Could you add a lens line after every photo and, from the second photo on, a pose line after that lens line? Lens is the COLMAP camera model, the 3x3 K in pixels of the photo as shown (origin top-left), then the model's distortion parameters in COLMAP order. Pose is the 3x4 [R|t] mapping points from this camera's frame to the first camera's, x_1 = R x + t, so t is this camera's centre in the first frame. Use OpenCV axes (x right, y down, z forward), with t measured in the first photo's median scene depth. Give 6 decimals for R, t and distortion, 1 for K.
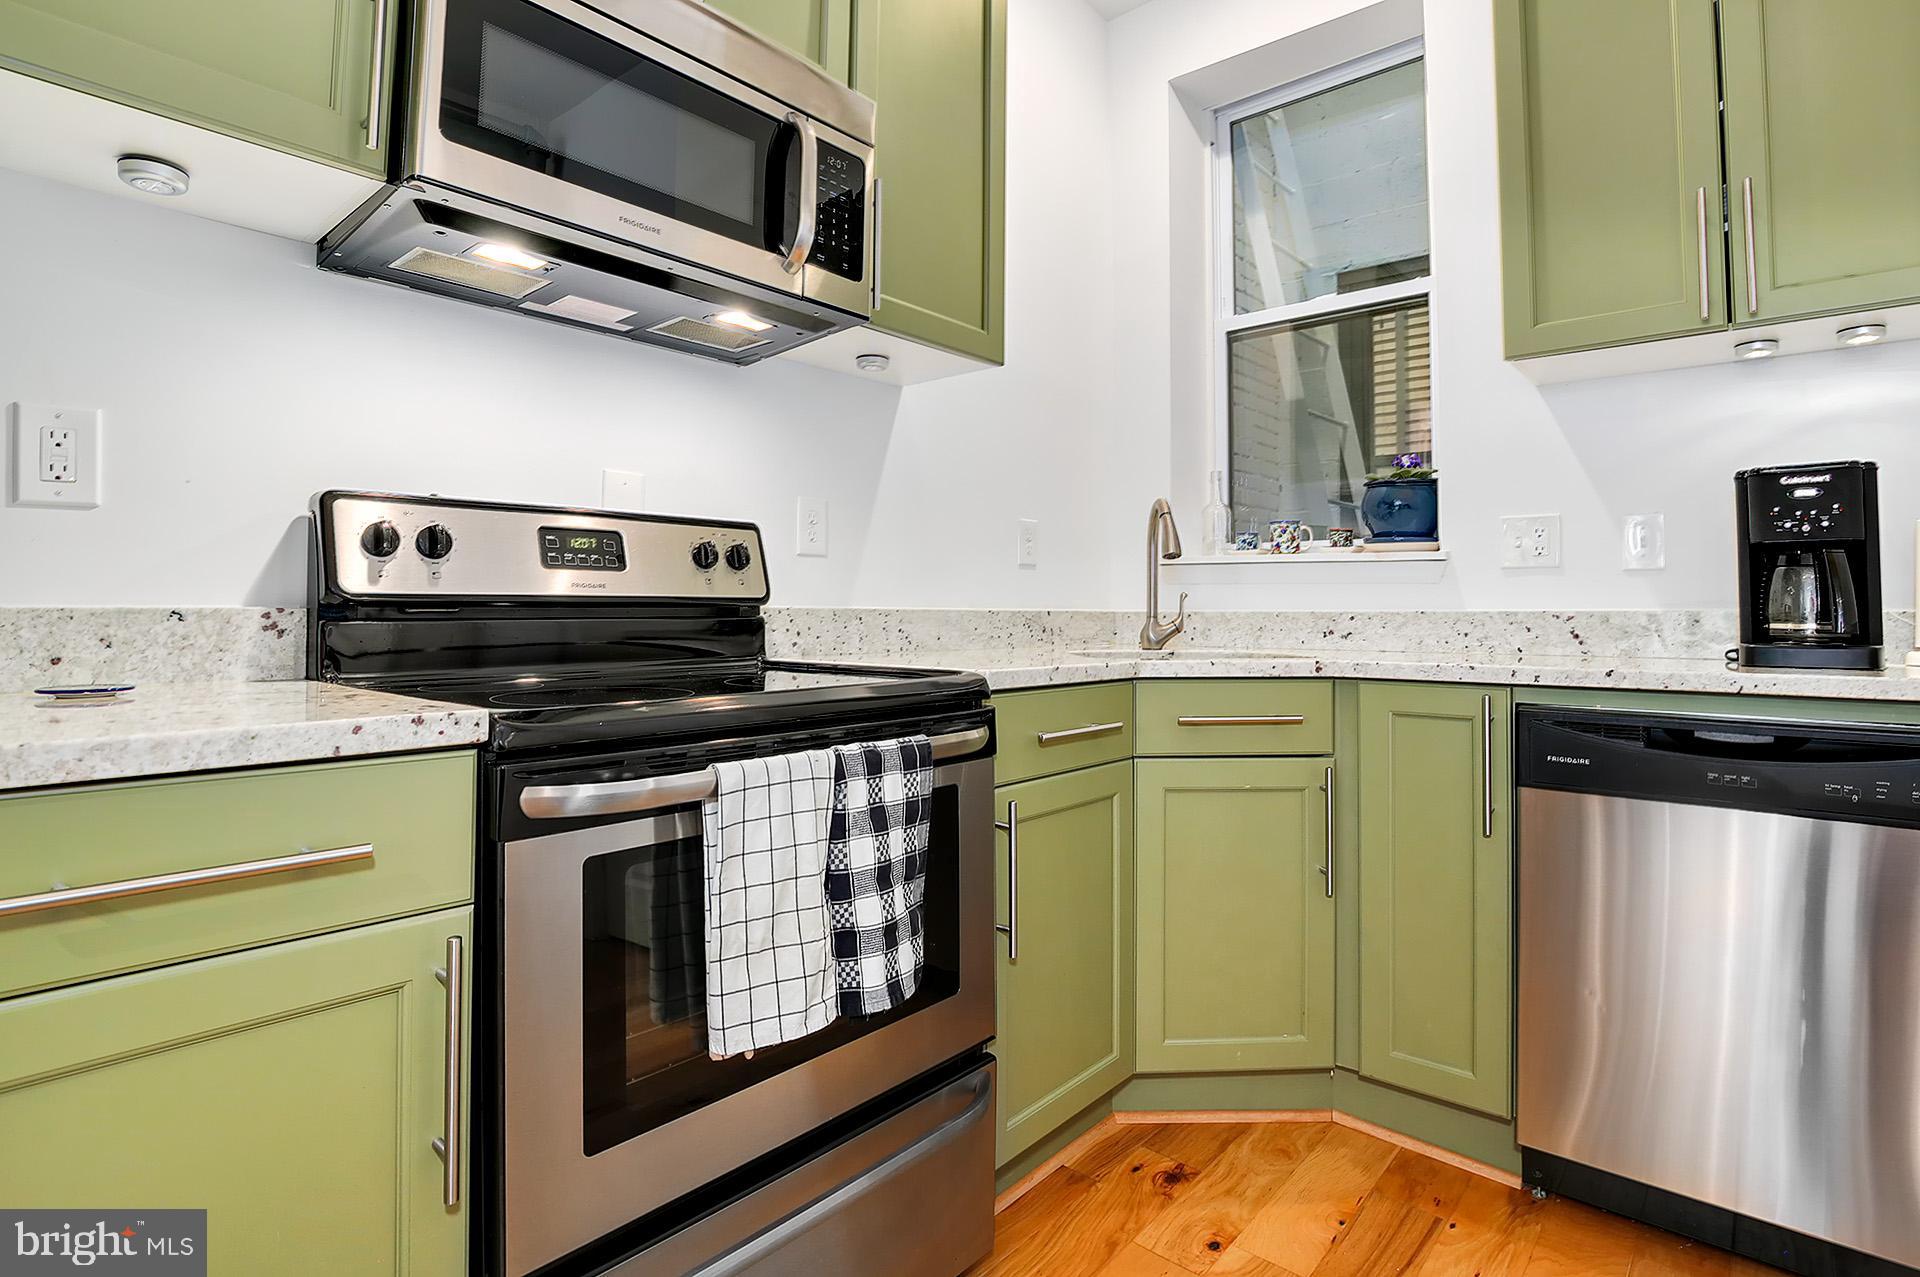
lens RADIAL K [[956.4, 0, 923.3], [0, 956.4, 577.4], [0, 0, 1]] dist [-0.032164, -0.001068]
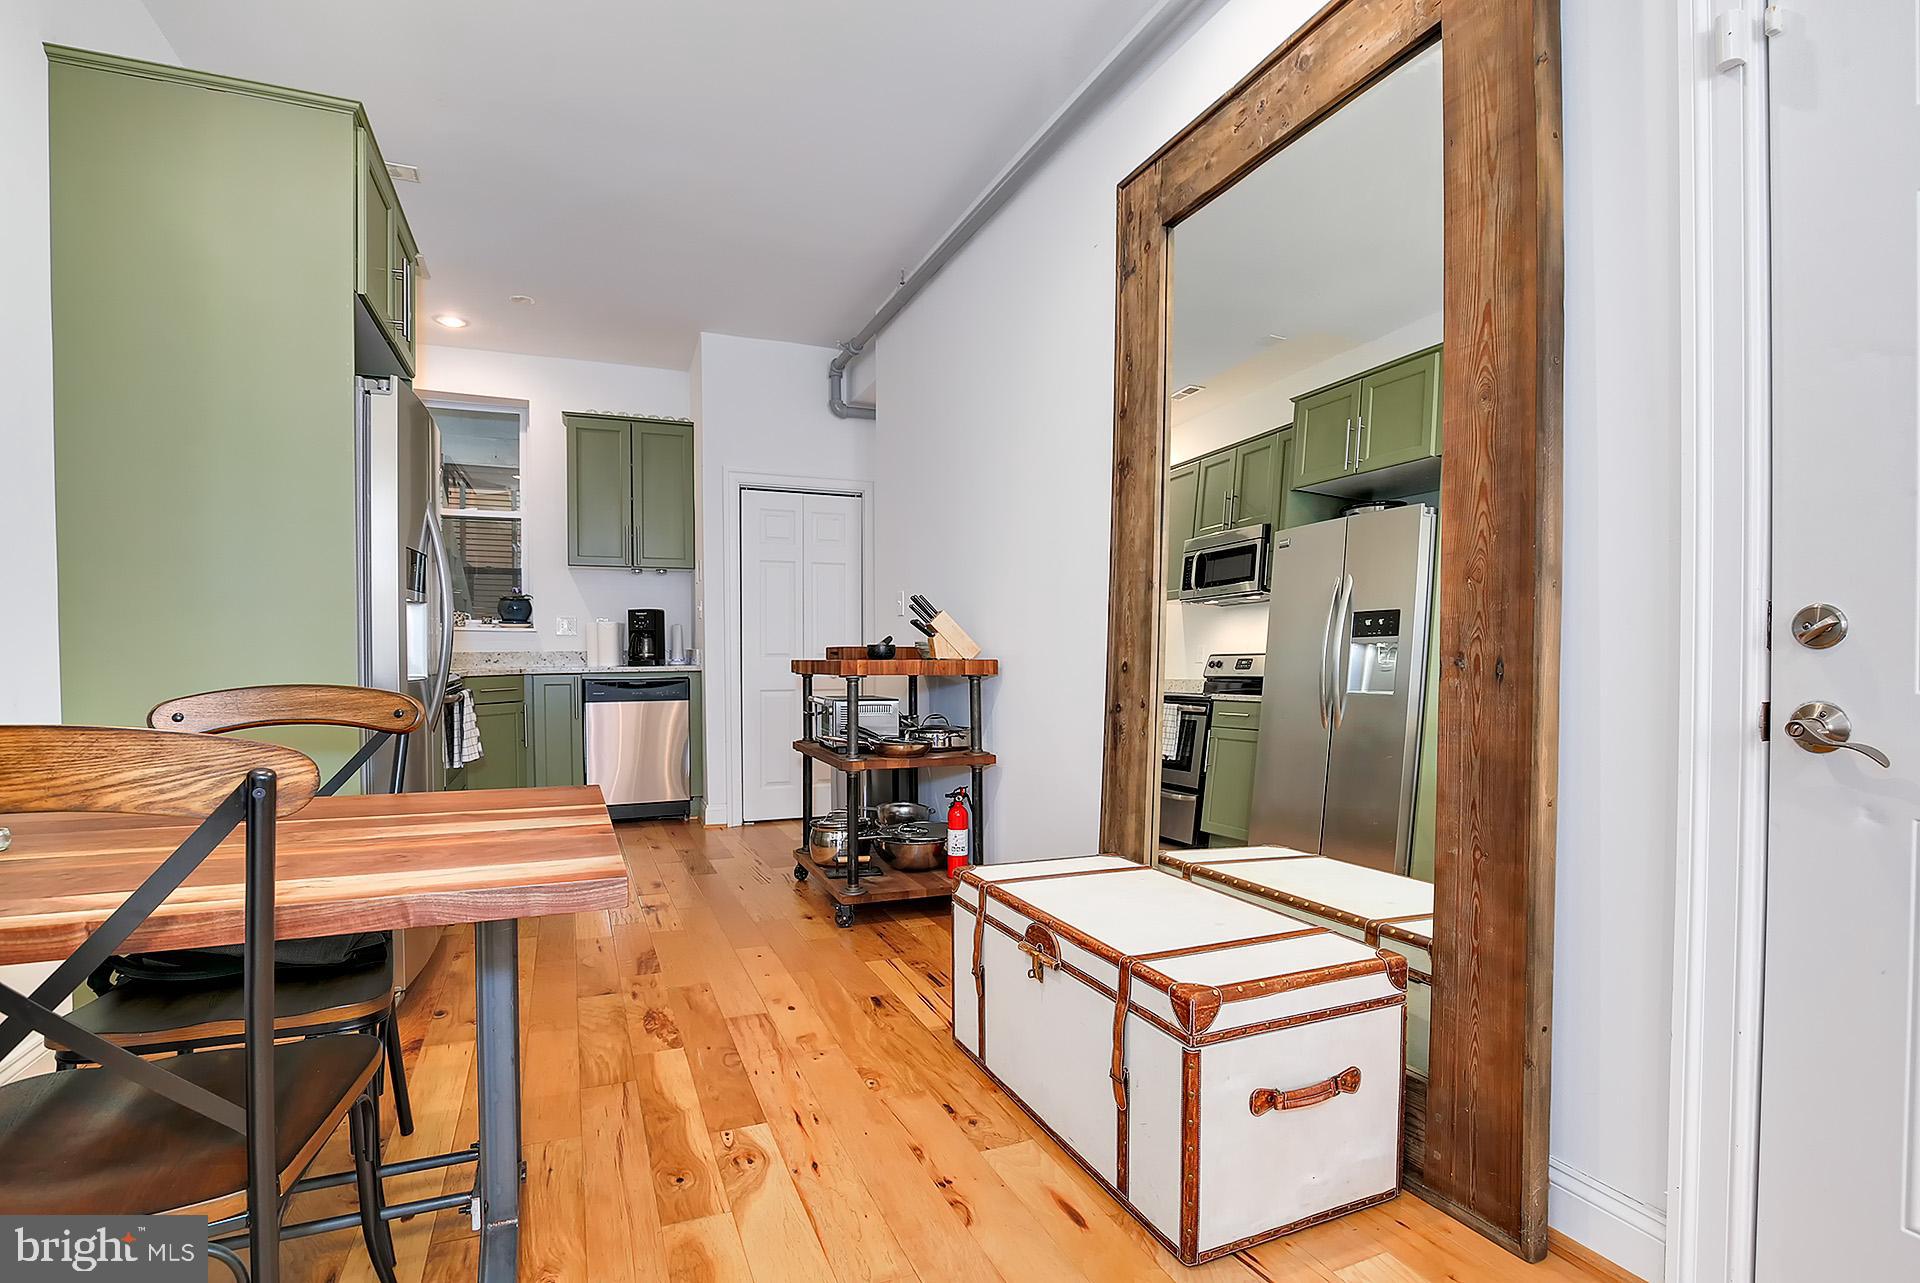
lens RADIAL K [[914.8, 0, 944.7], [0, 914.8, 661.2], [0, 0, 1]] dist [-0.028565, 0.001063]
pose [[0.421399, -0.021894, 0.906611, -1.771105], [-0.022368, 0.999153, 0.034526, -0.069507], [-0.906600, -0.034828, 0.420552, -1.535328]]
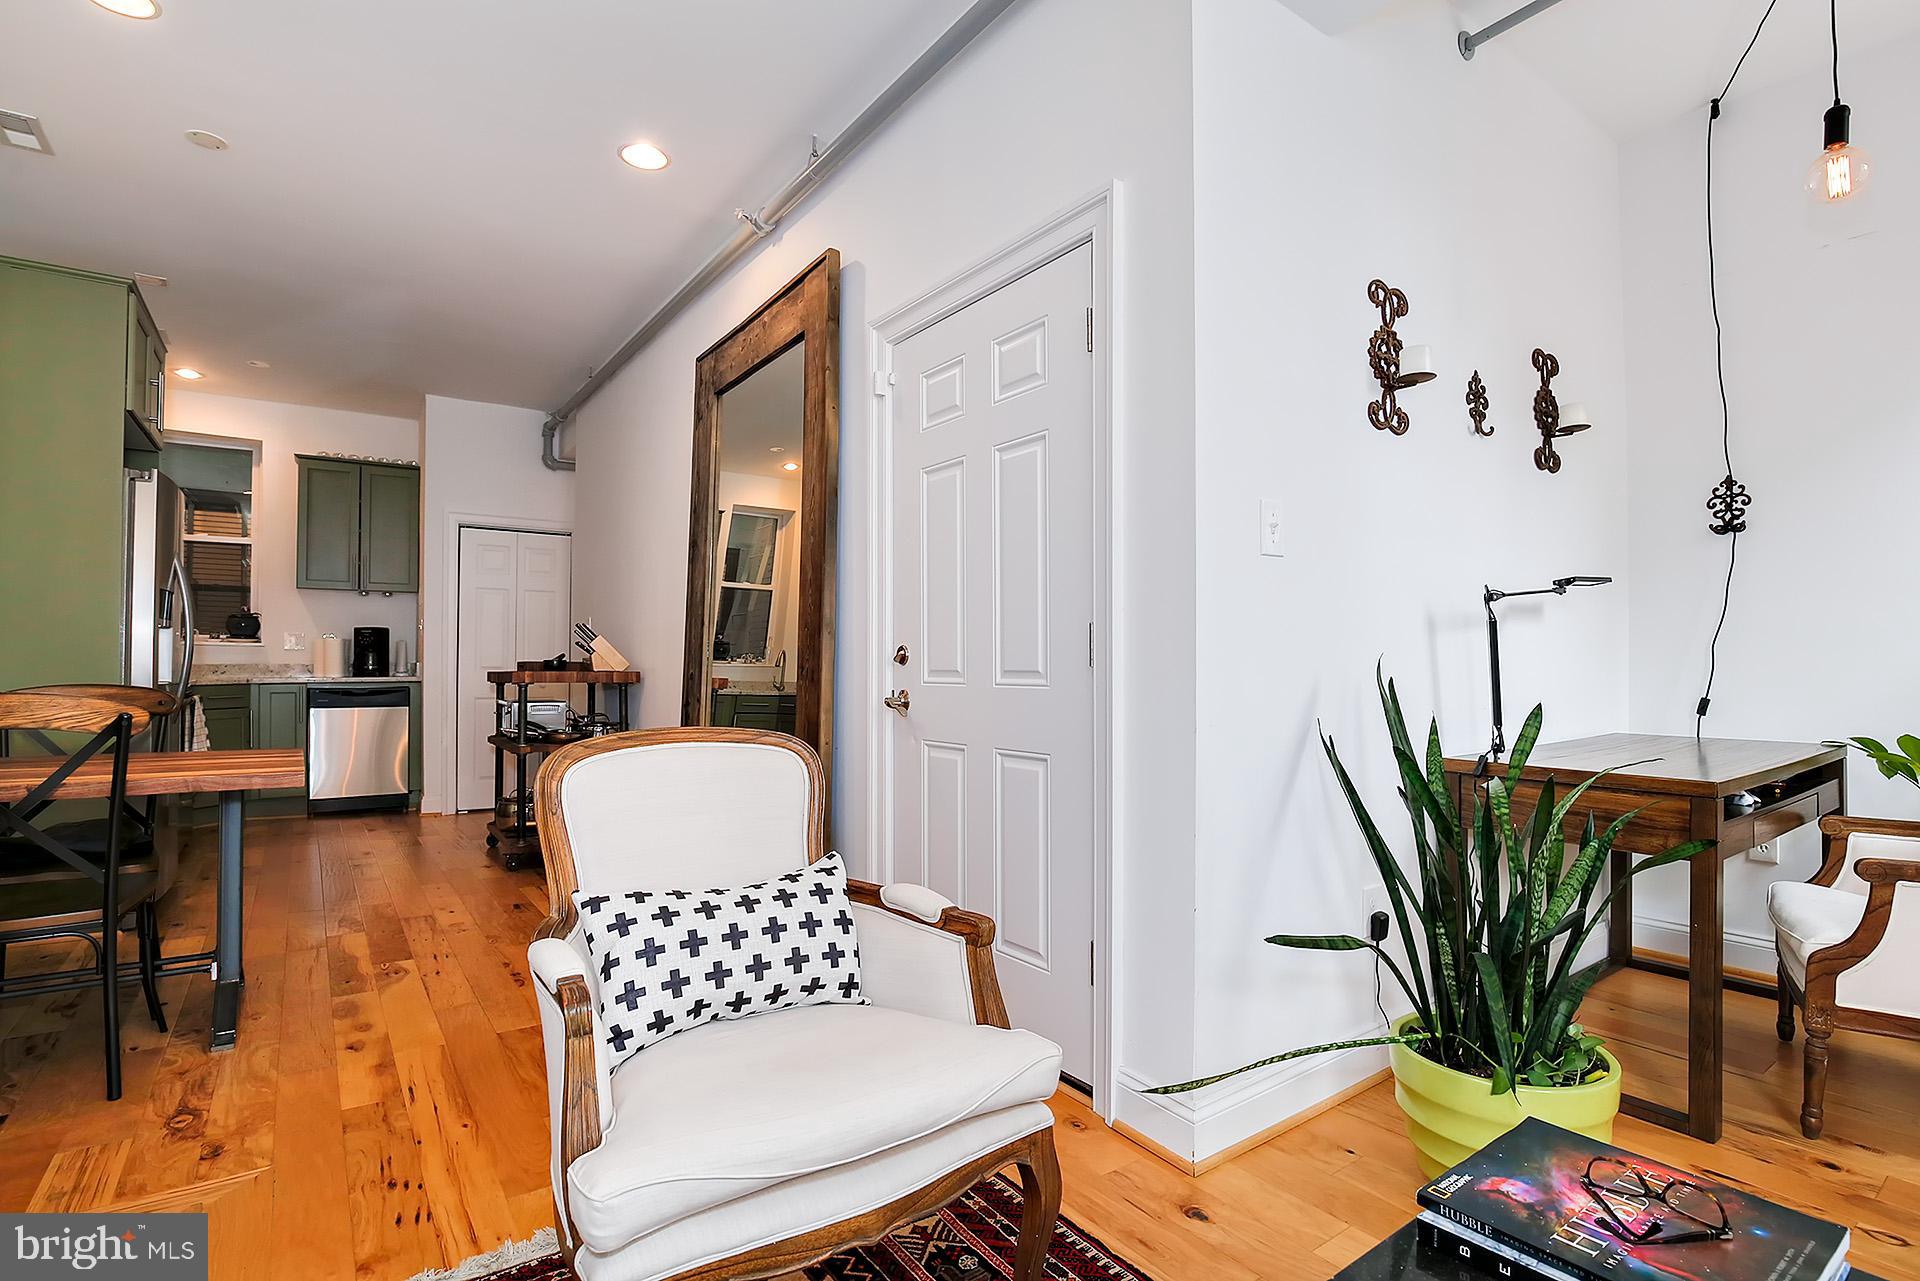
lens RADIAL K [[914.8, 0, 933.2], [0, 914.8, 645.4], [0, 0, 1]] dist [-0.028565, 0.001063]
pose [[0.218228, 0.011647, 0.975828, -2.422633], [-0.031211, 0.999501, -0.004949, -0.100708], [-0.975399, -0.029377, 0.218482, -2.302421]]
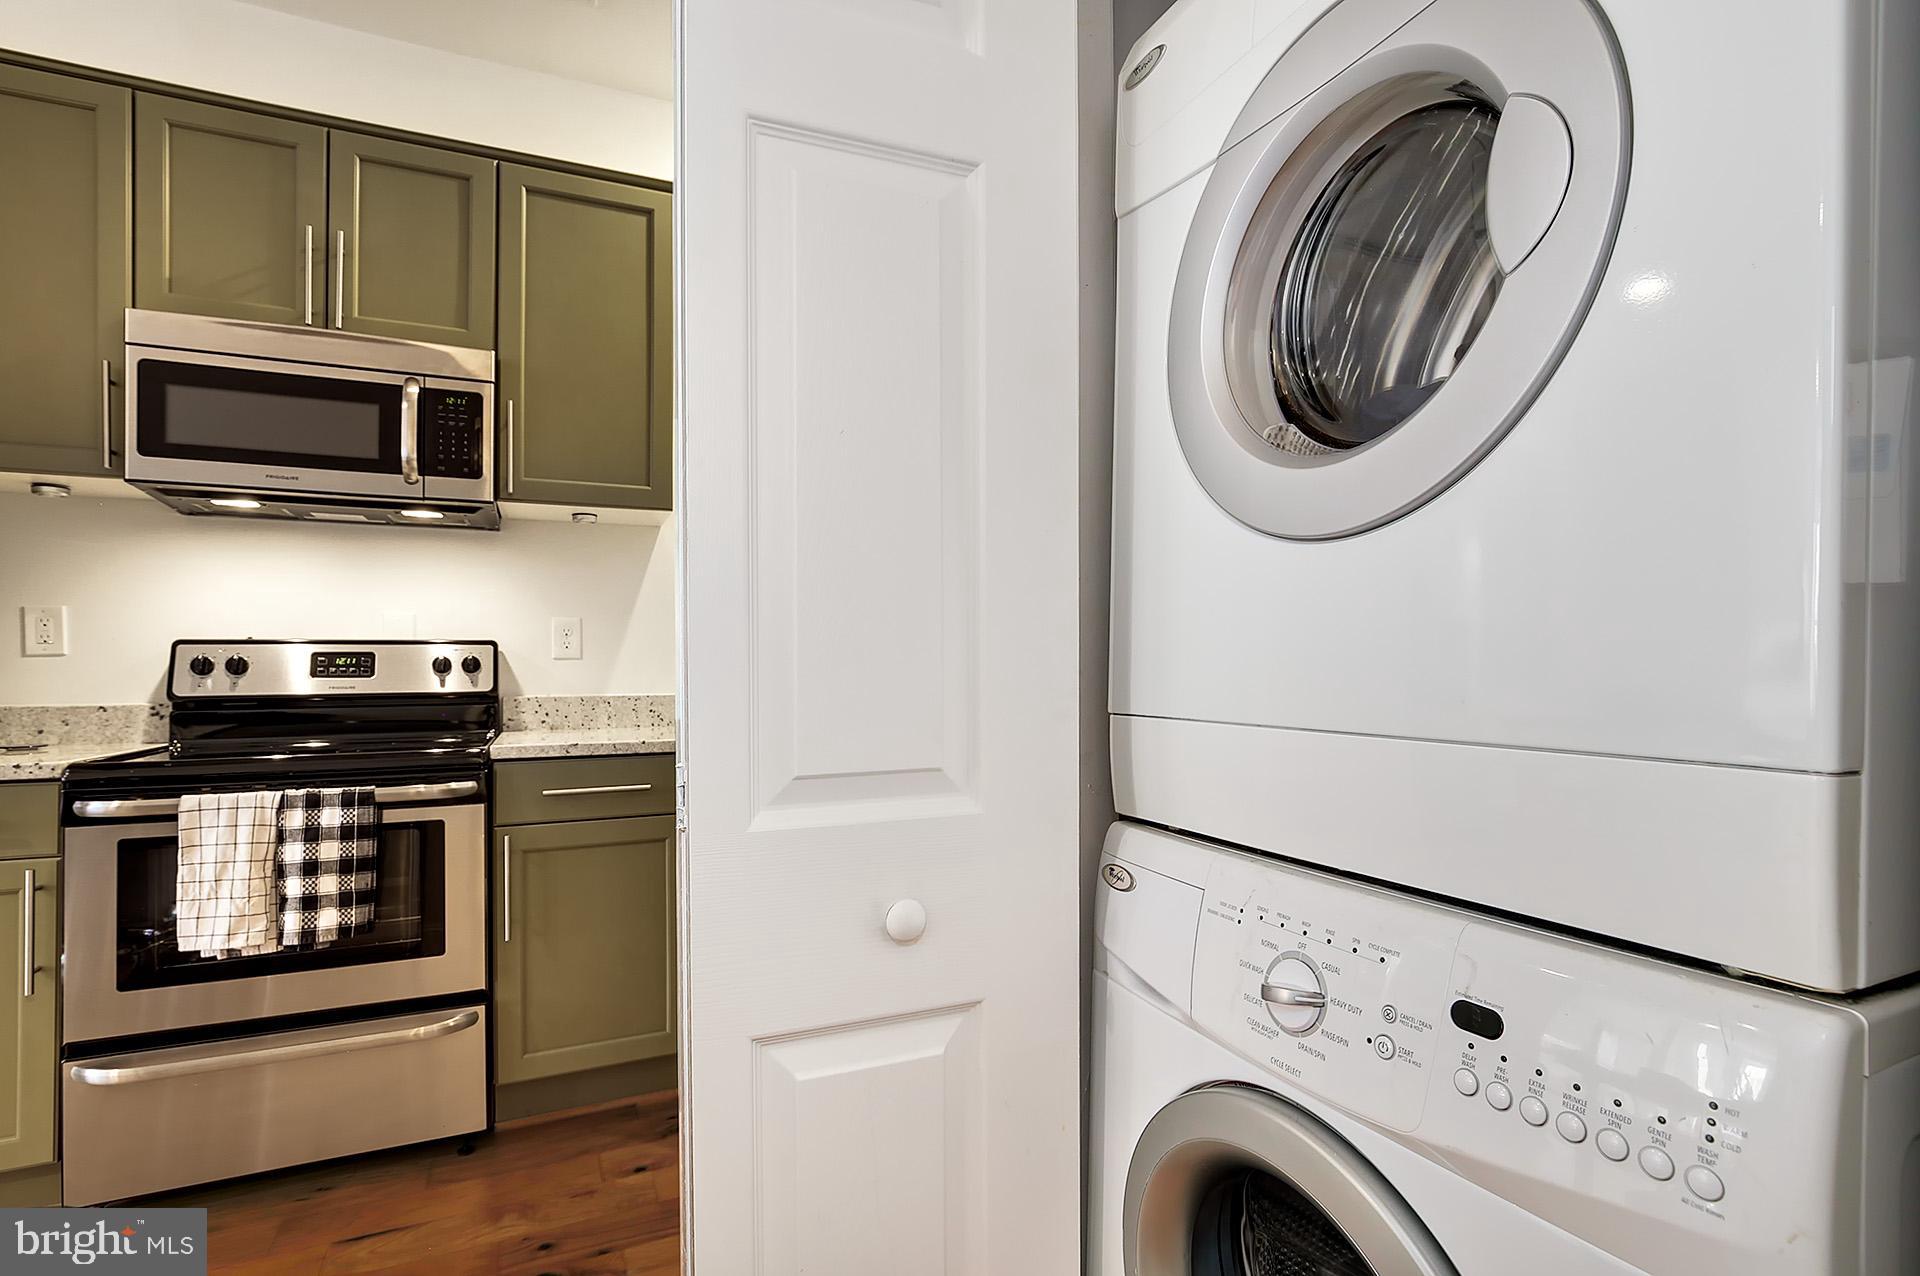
lens RADIAL K [[914.8, 0, 941.0], [0, 914.8, 654.9], [0, 0, 1]] dist [-0.028565, 0.001063]
pose [[0.920911, -0.015688, -0.389457, 1.148257], [0.023459, 0.999609, 0.015204, -0.044024], [0.389066, -0.023138, 0.920919, -0.017472]]
